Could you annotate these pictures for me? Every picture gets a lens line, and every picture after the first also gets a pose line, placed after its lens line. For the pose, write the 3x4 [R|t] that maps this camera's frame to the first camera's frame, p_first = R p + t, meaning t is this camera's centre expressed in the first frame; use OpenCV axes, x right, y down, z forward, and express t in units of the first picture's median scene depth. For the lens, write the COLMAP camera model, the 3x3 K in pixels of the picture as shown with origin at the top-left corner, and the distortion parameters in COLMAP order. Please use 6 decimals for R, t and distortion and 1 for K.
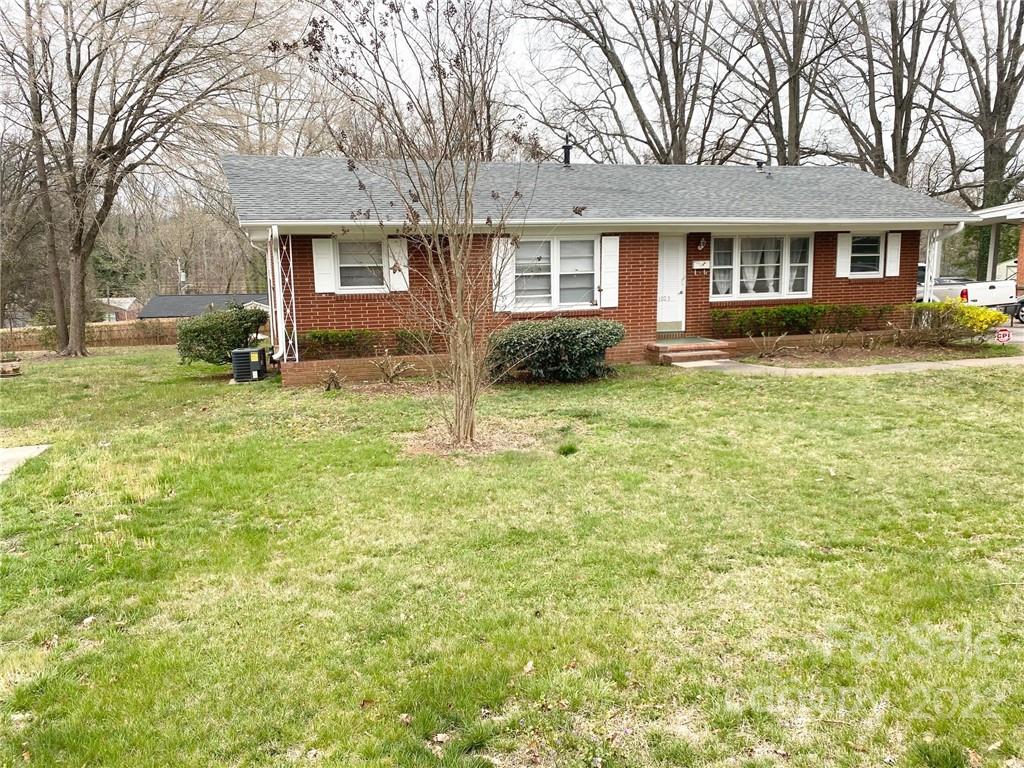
lens RADIAL K [[781.7, 0, 512.0], [0, 781.7, 384.0], [0, 0, 1]] dist [0.059684, -0.005134]
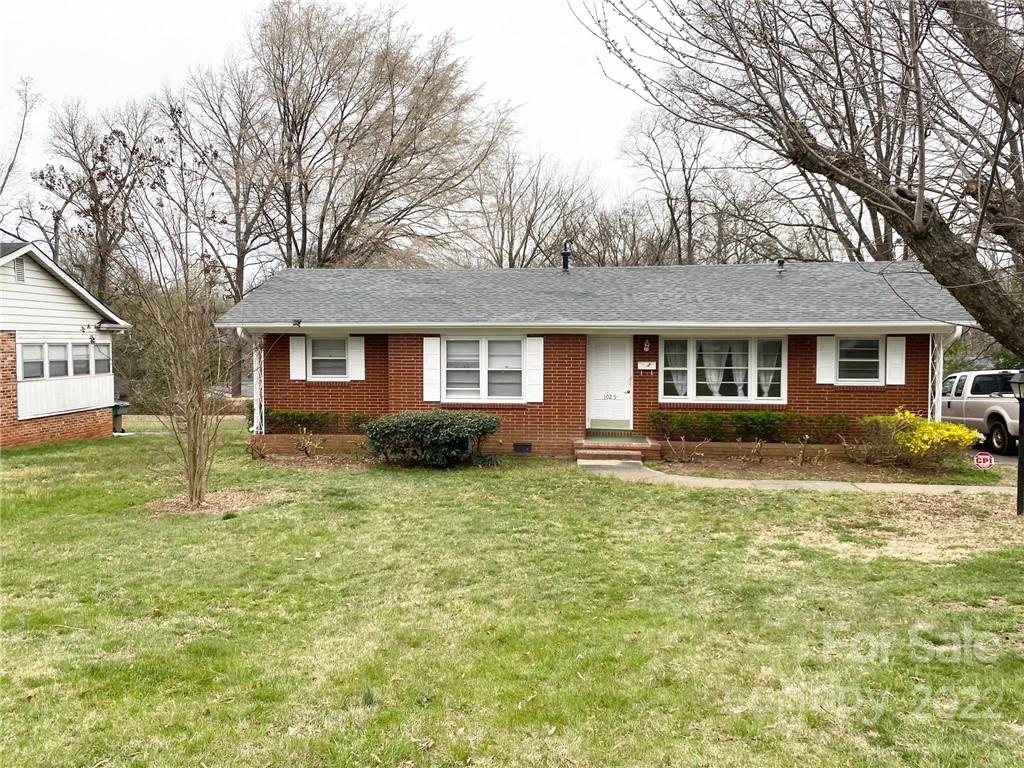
lens RADIAL K [[767.6, 0, 512.0], [0, 767.6, 384.0], [0, 0, 1]] dist [0.035150, -0.002004]
pose [[0.895629, 0.036209, -0.443326, 0.520117], [-0.087403, 0.991577, -0.095586, -0.018968], [0.436131, 0.124358, 0.891249, 0.049031]]
